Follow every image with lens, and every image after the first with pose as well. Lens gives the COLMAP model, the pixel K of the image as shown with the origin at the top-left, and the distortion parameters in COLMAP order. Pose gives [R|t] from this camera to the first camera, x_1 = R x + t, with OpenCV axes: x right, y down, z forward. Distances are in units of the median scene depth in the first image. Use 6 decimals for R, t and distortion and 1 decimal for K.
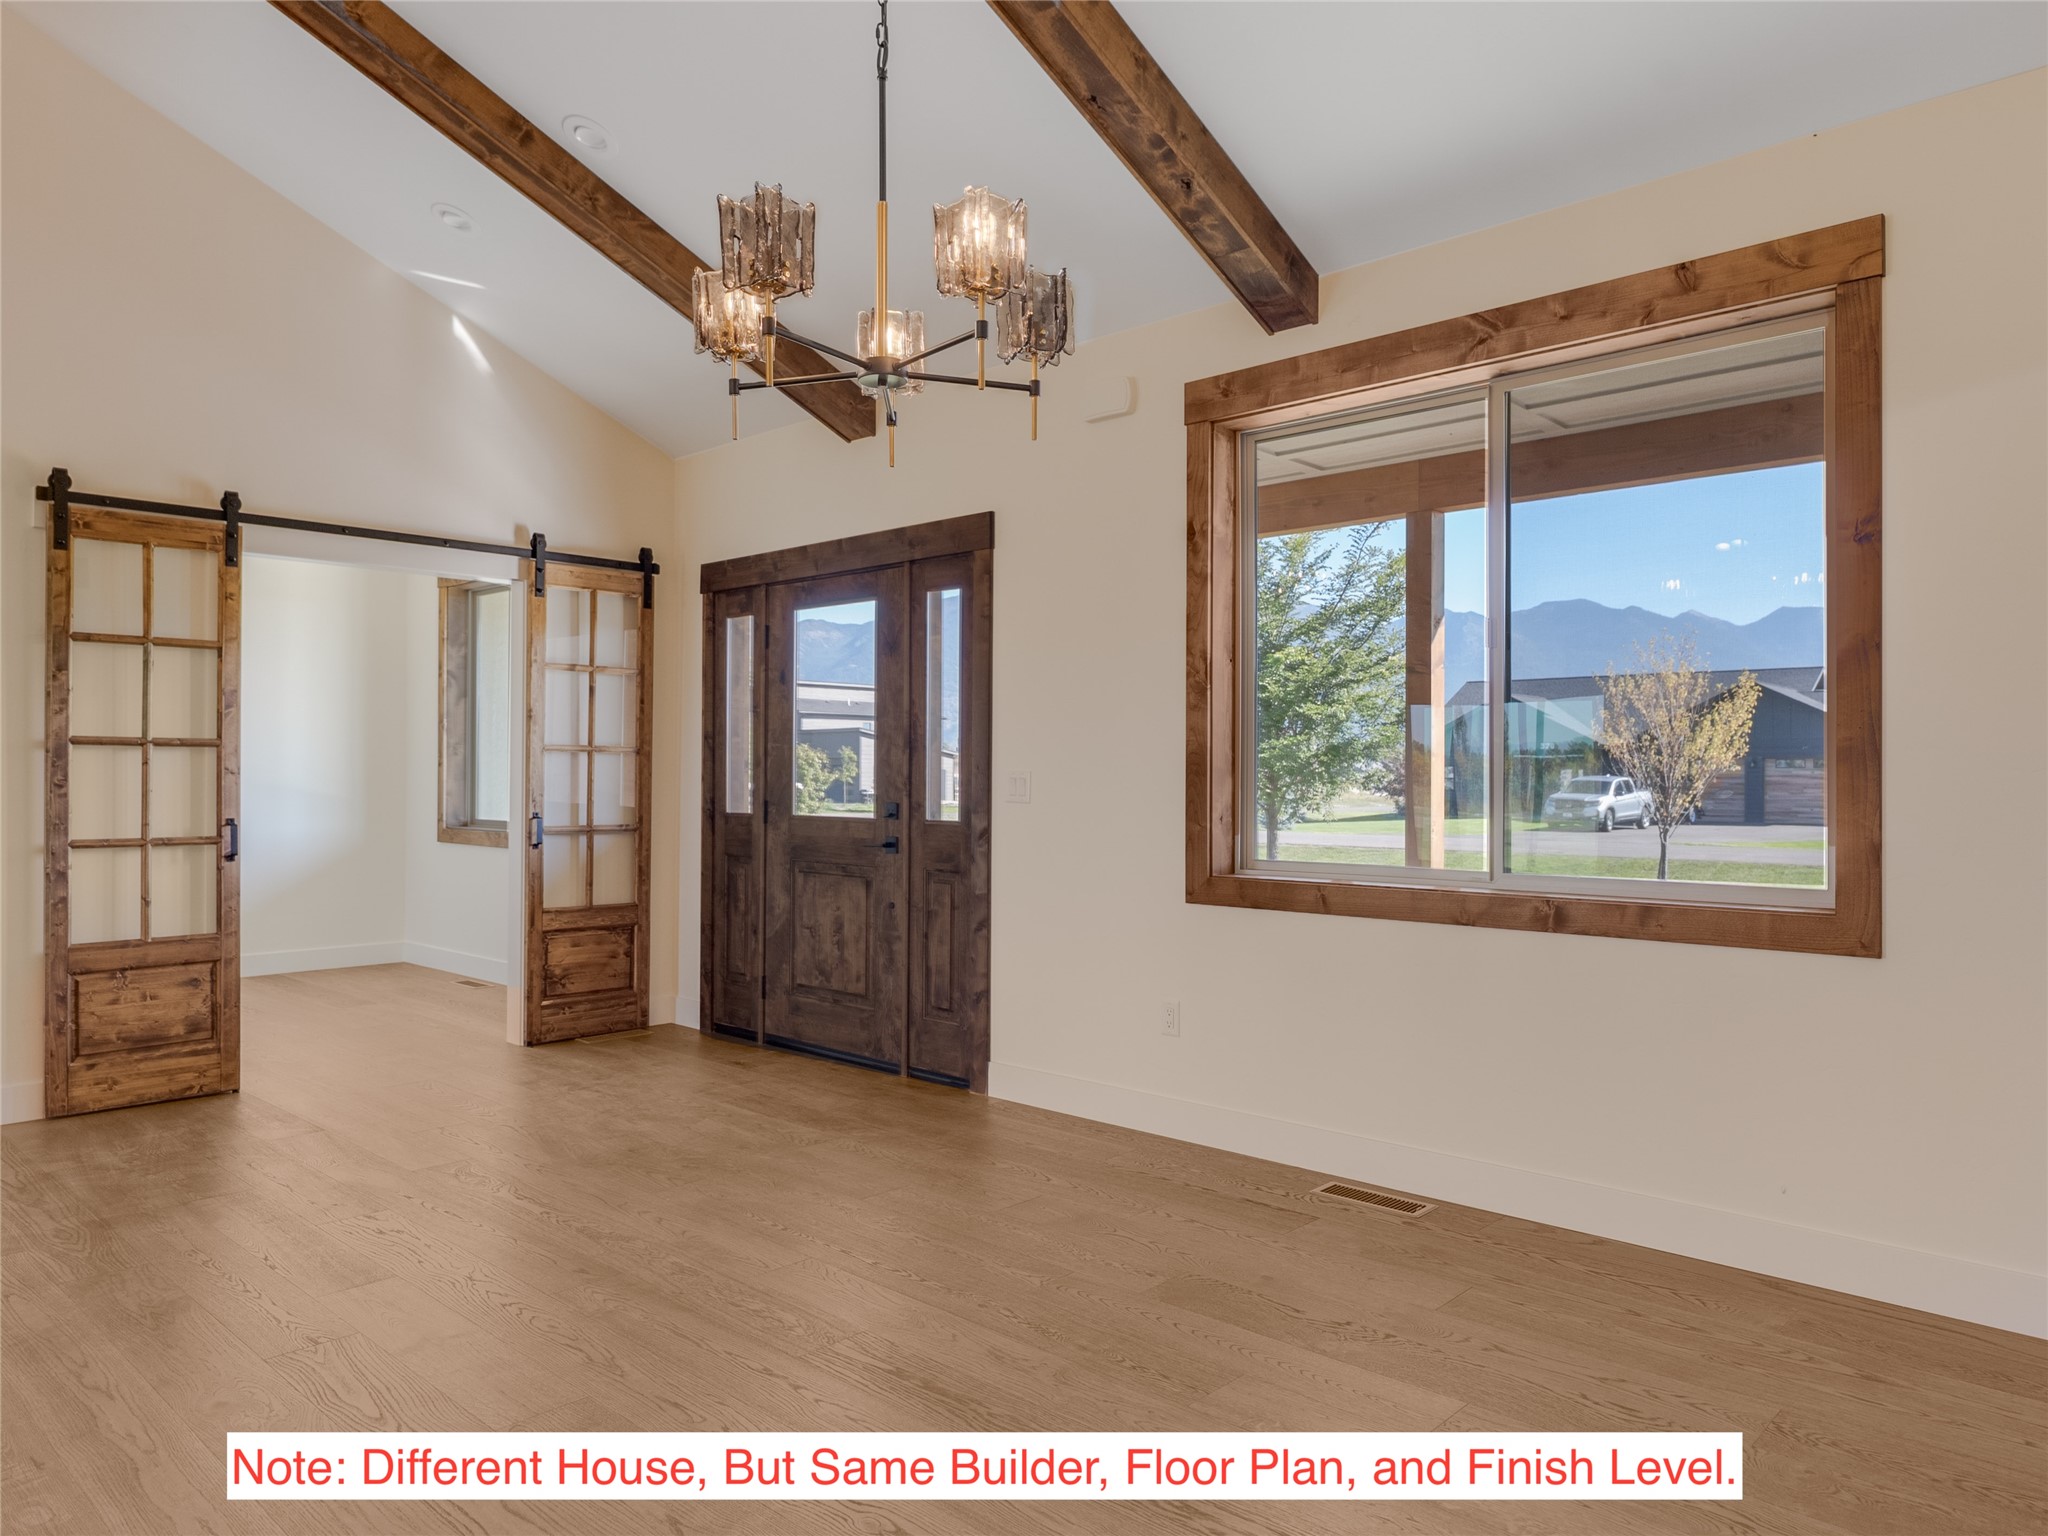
lens RADIAL K [[1367.0, 0, 1018.9], [0, 1367.0, 766.2], [0, 0, 1]] dist [-0.000730, 0.002715]
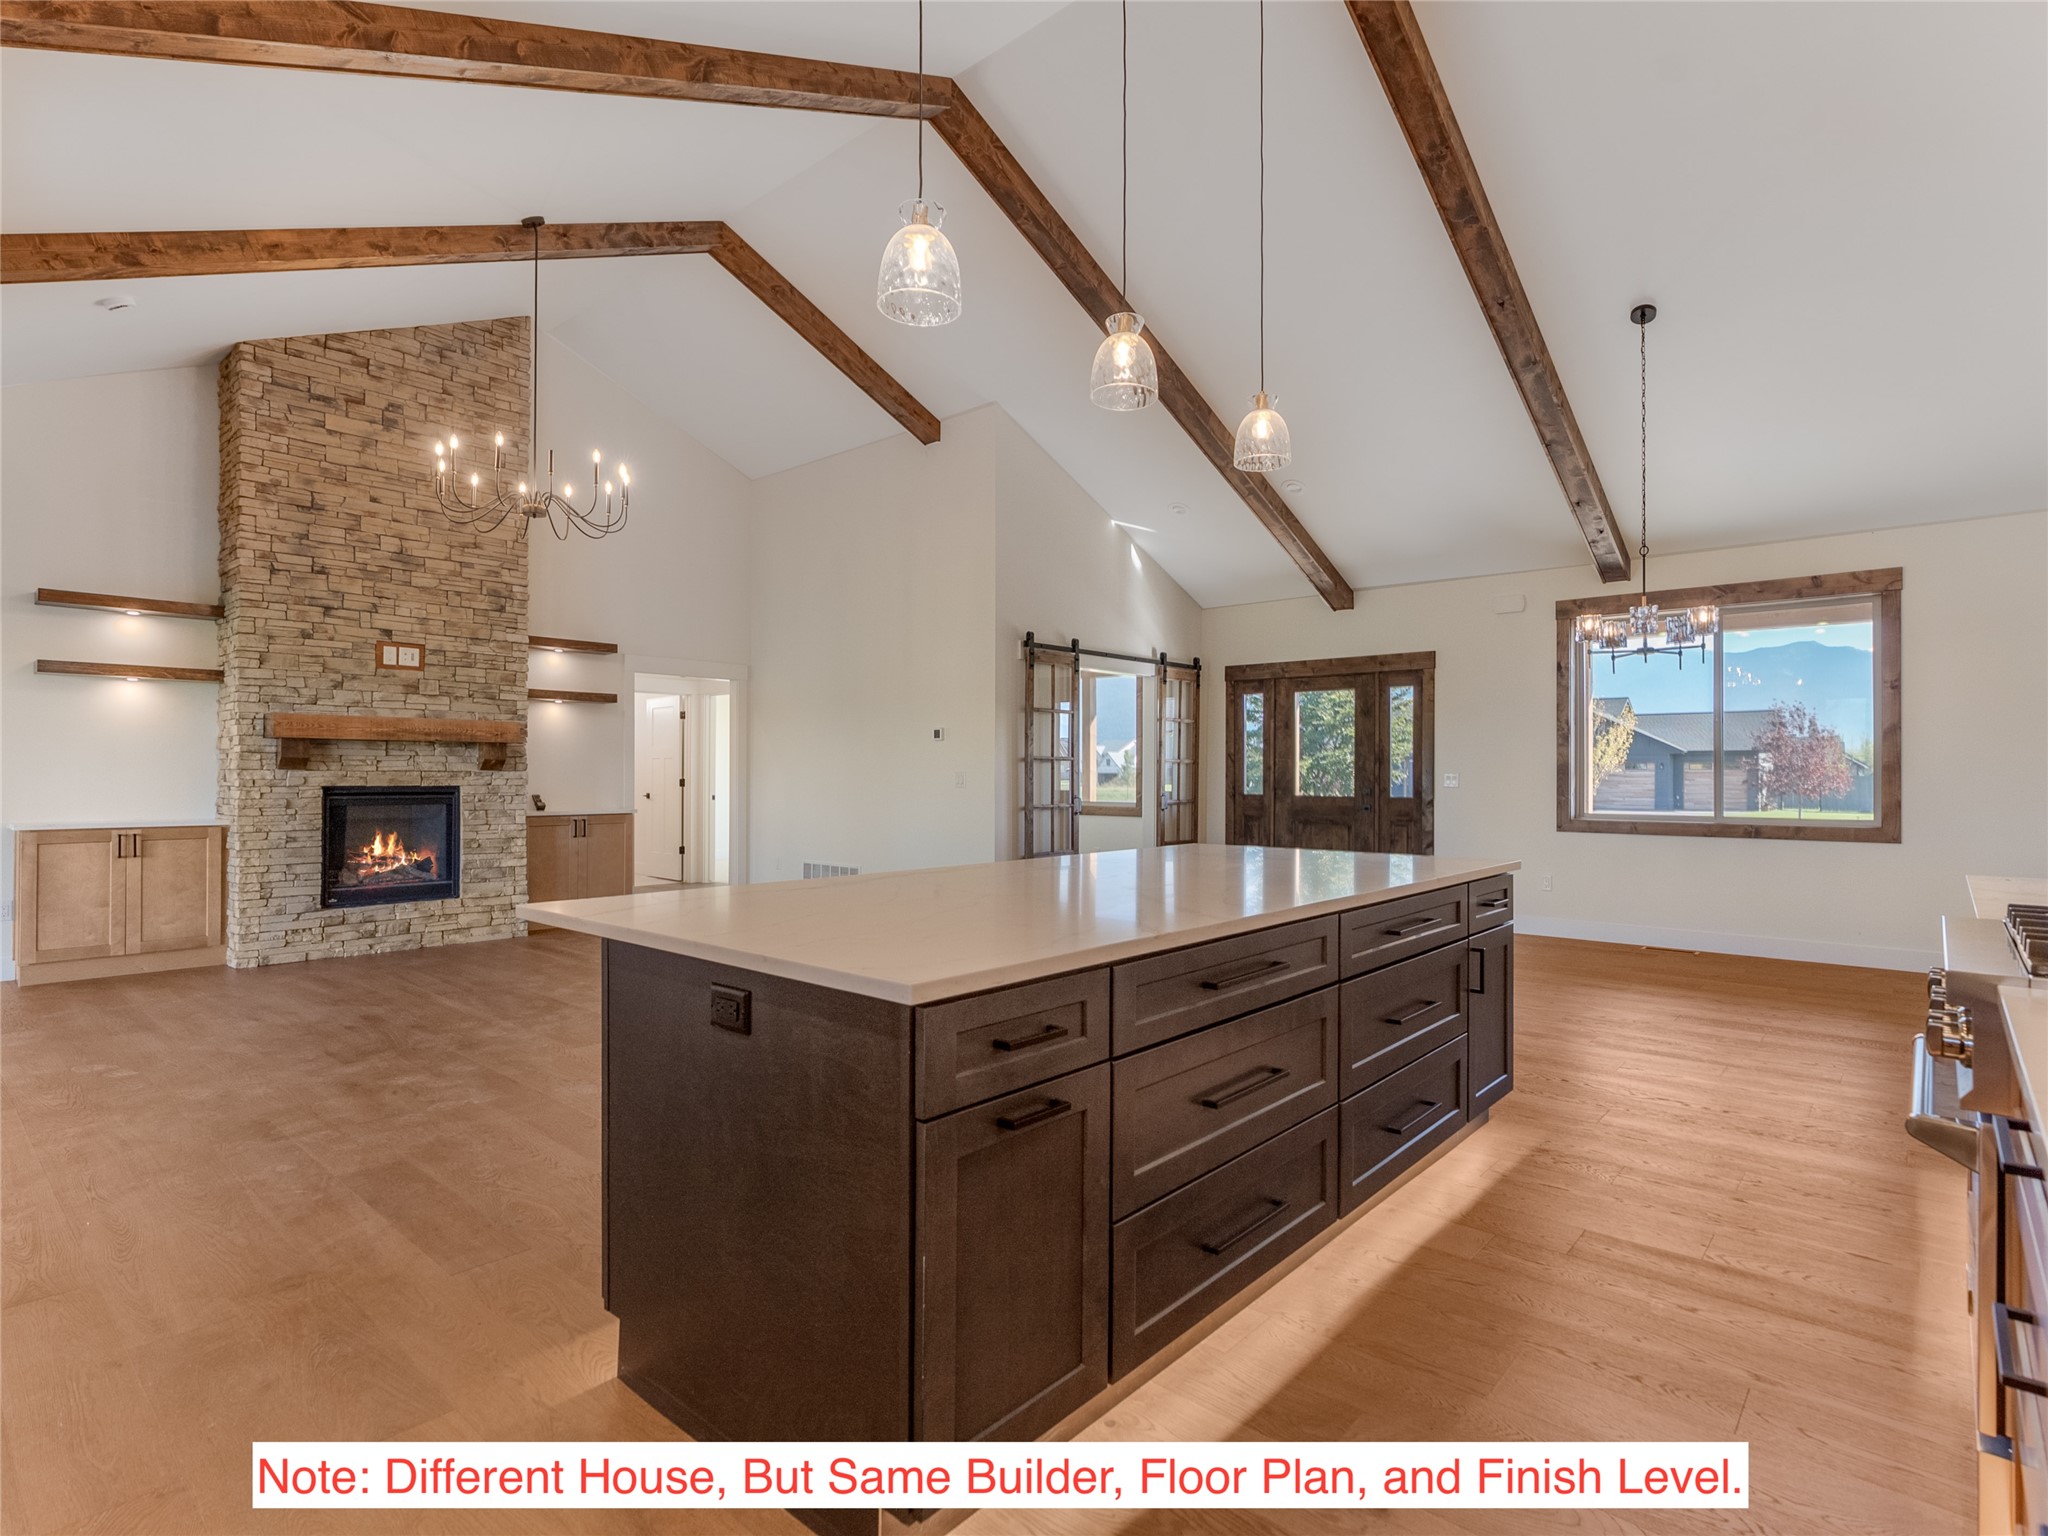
lens RADIAL K [[1044.4, 0, 1031.4], [0, 1044.4, 765.9], [0, 0, 1]] dist [-0.006615, 0.001054]
pose [[0.999208, 0.001874, 0.039756, -0.661757], [-0.001862, 0.999998, -0.000321, -0.005228], [-0.039757, 0.000246, 0.999209, -0.556561]]
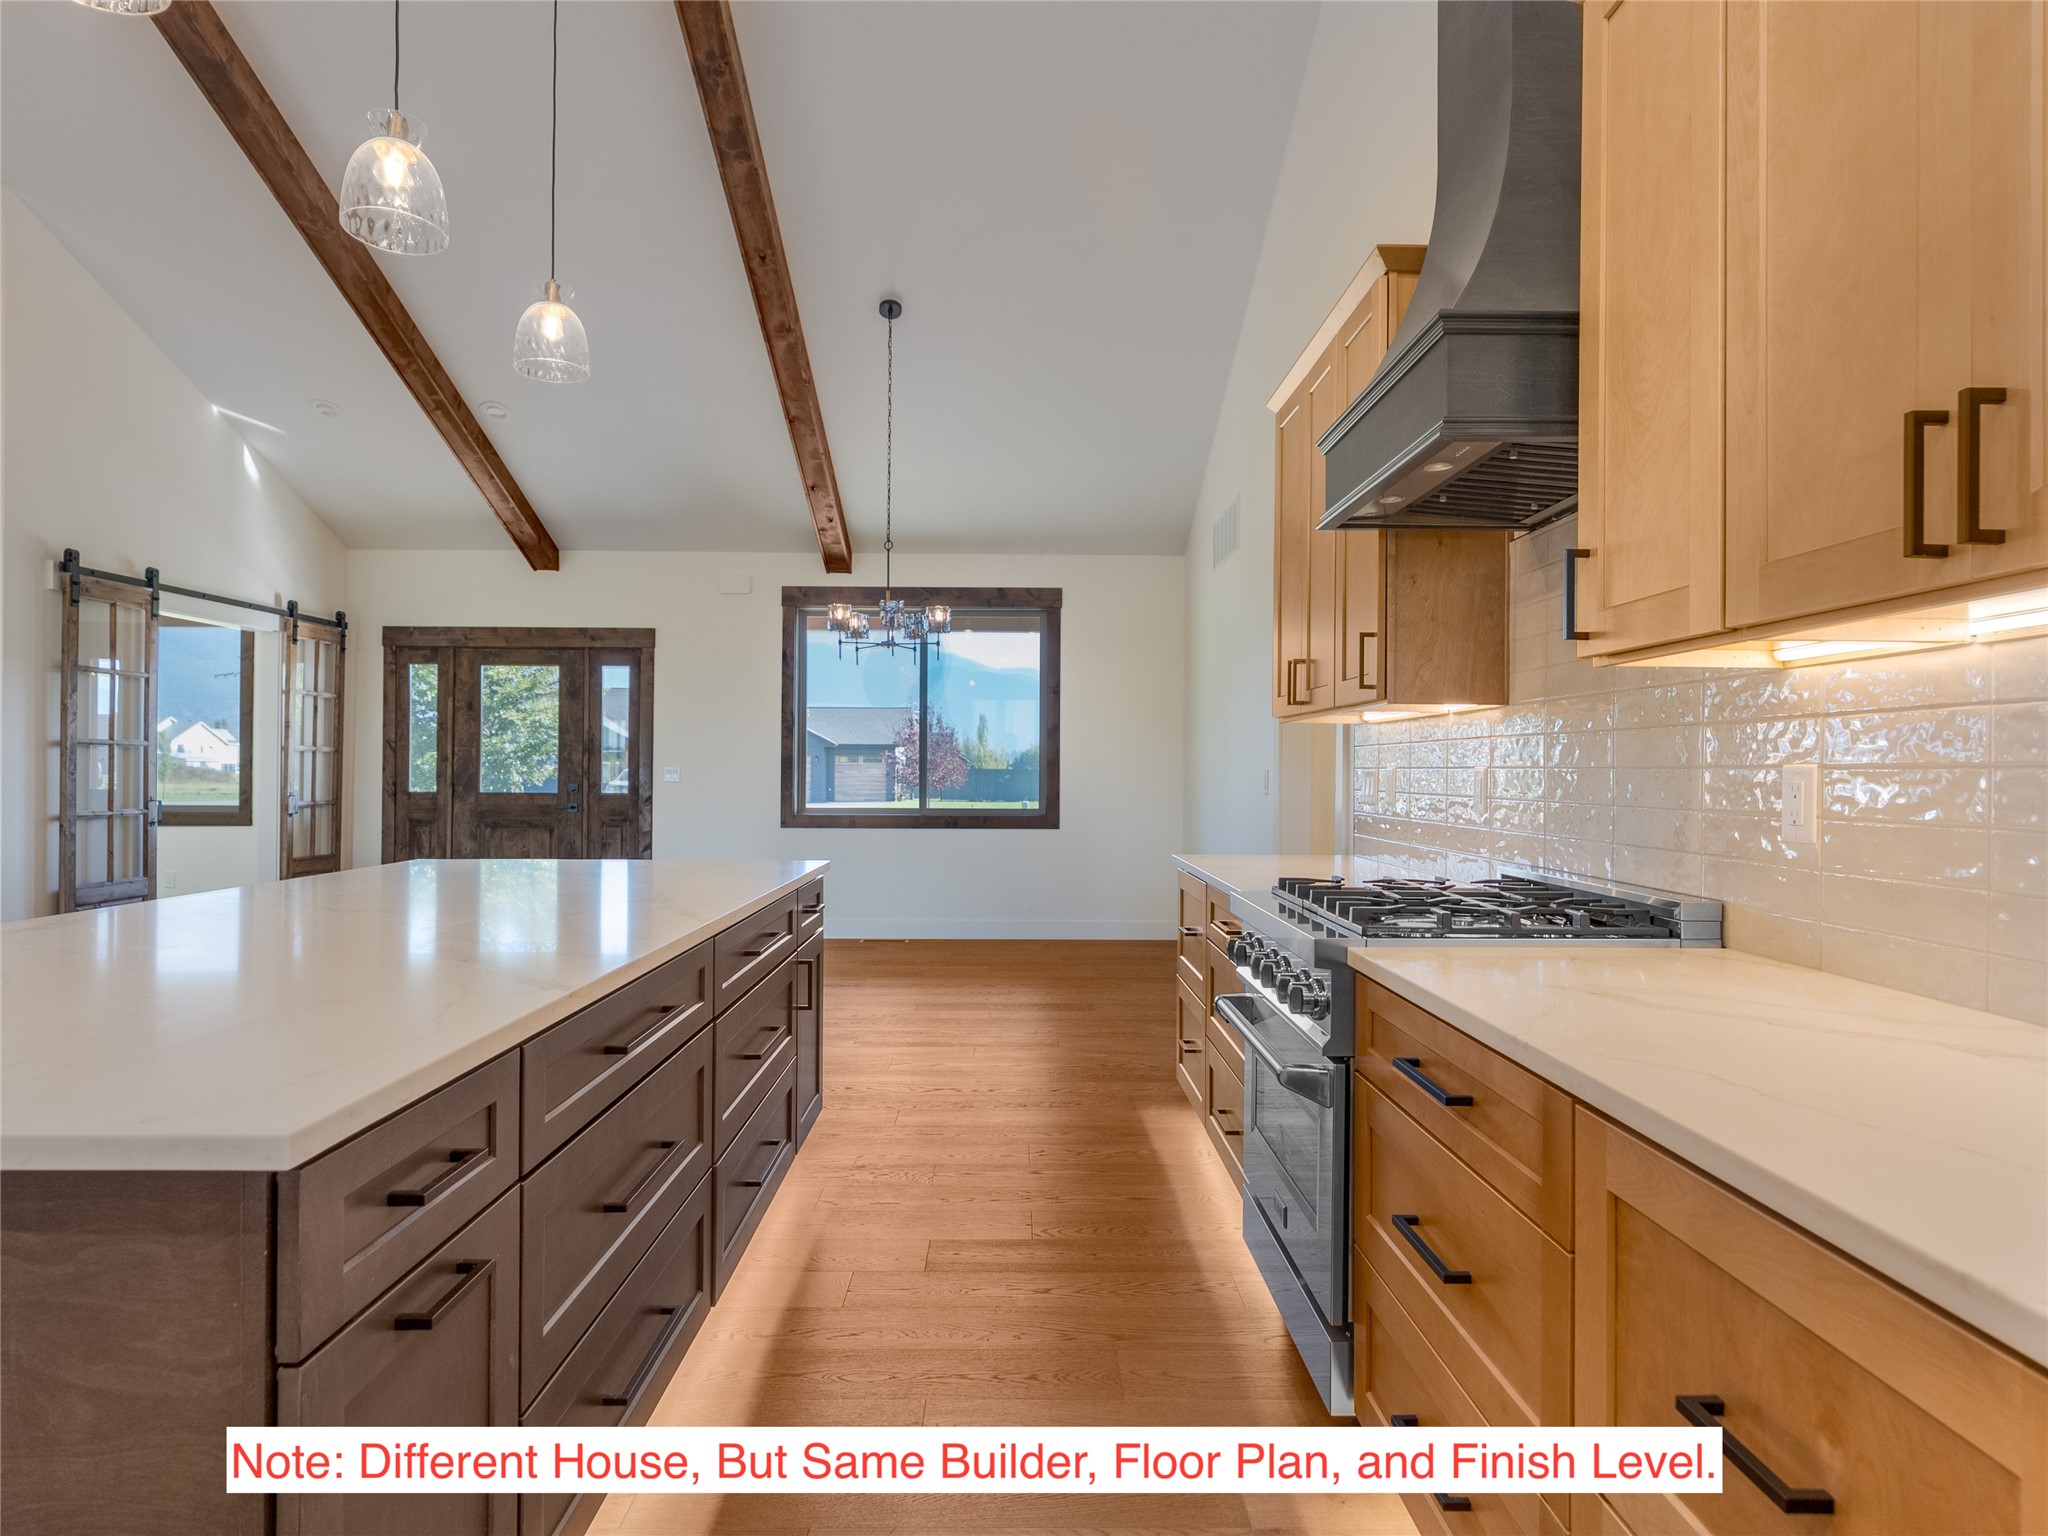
lens RADIAL K [[1175.3, 0, 1025.7], [0, 1175.3, 763.0], [0, 0, 1]] dist [-0.001165, 0.002762]
pose [[0.717191, 0.006085, 0.696850, -0.727330], [-0.008929, 0.999960, 0.000458, -0.005225], [-0.696820, -0.006550, 0.717216, -0.486169]]
